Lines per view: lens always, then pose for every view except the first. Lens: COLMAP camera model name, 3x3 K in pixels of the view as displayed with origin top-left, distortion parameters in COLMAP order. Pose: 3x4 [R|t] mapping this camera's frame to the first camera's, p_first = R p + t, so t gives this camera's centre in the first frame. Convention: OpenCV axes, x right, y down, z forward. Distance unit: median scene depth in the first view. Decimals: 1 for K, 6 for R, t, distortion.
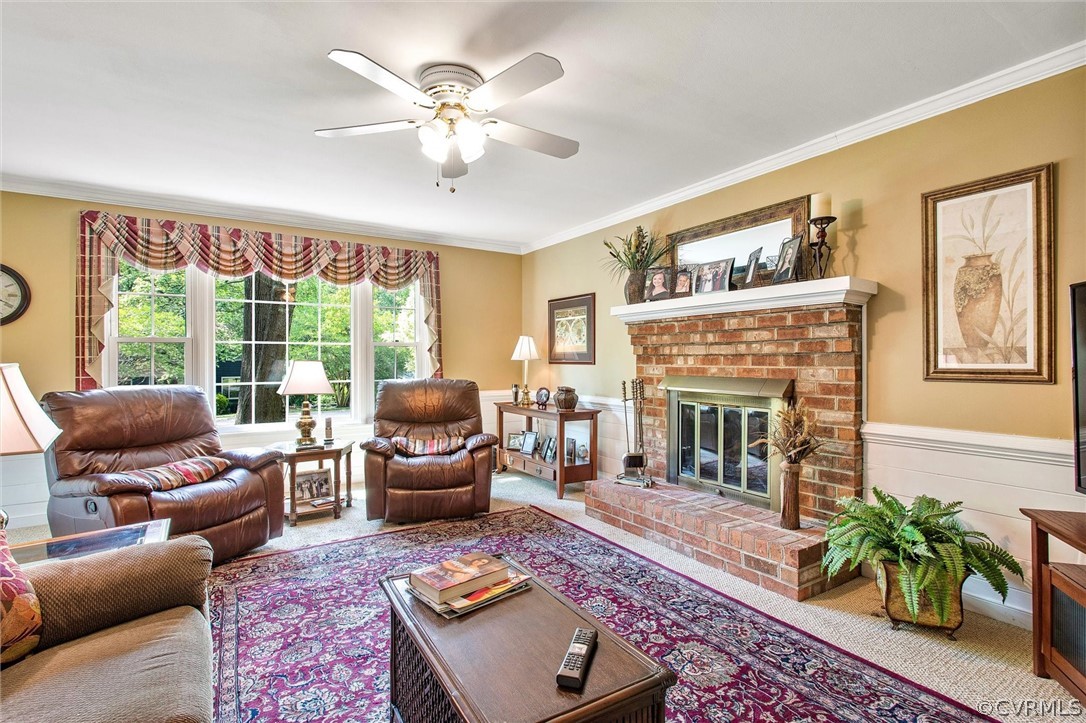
lens RADIAL K [[511.8, 0, 544.6], [0, 511.8, 358.2], [0, 0, 1]] dist [-0.002154, 0.001059]
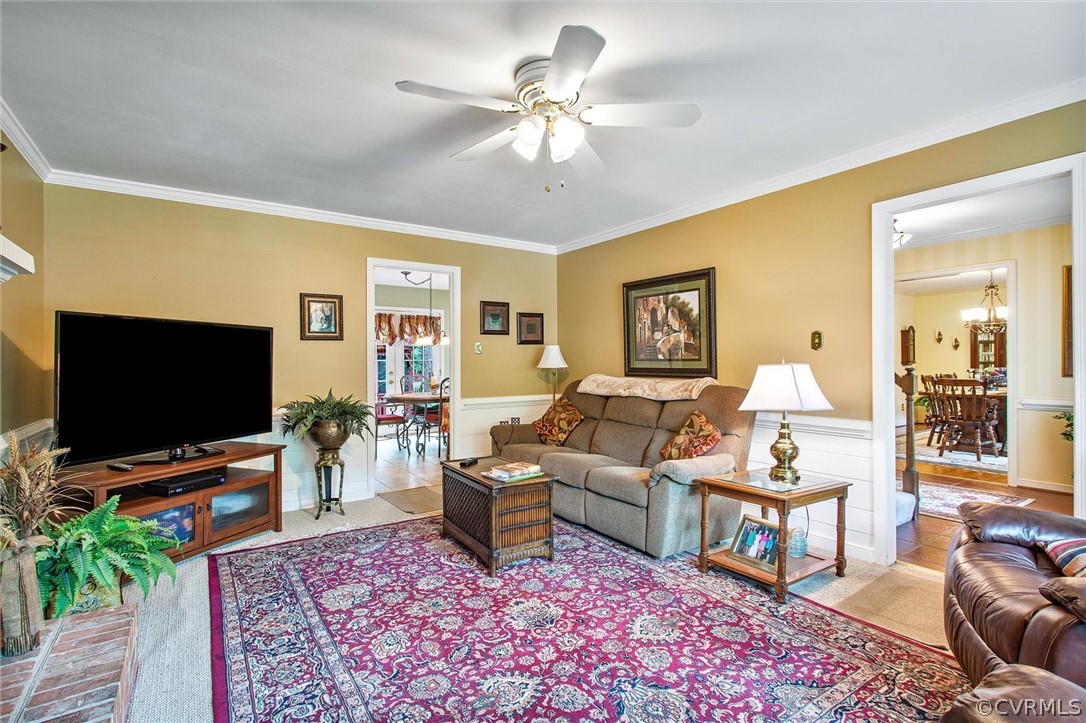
lens RADIAL K [[511.8, 0, 542.9], [0, 511.8, 364.3], [0, 0, 1]] dist [-0.002154, 0.001059]
pose [[-0.999597, 0.010203, -0.026504, -0.111395], [0.010181, 0.999948, 0.000934, 0.002509], [0.026512, 0.000664, -0.999648, 1.514617]]
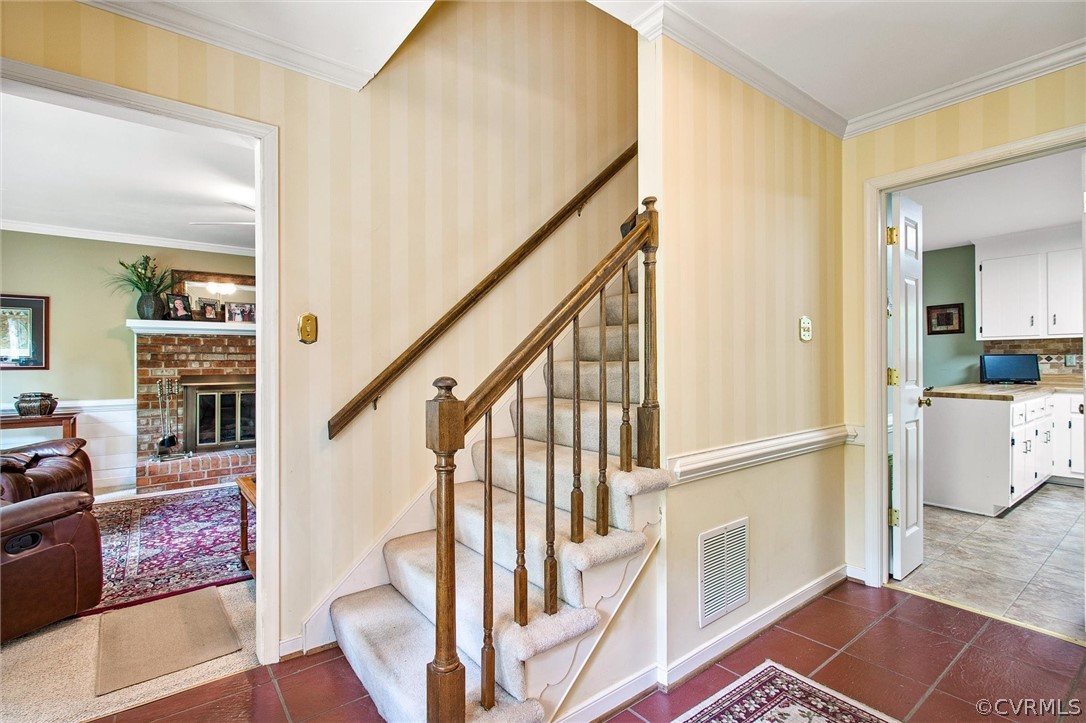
lens RADIAL K [[511.8, 0, 547.2], [0, 511.8, 360.6], [0, 0, 1]] dist [-0.002154, 0.001059]
pose [[-0.088397, 0.004564, 0.996075, -1.537300], [0.003084, 0.999986, -0.004308, 0.003560], [-0.996081, 0.002691, -0.088410, 0.204978]]
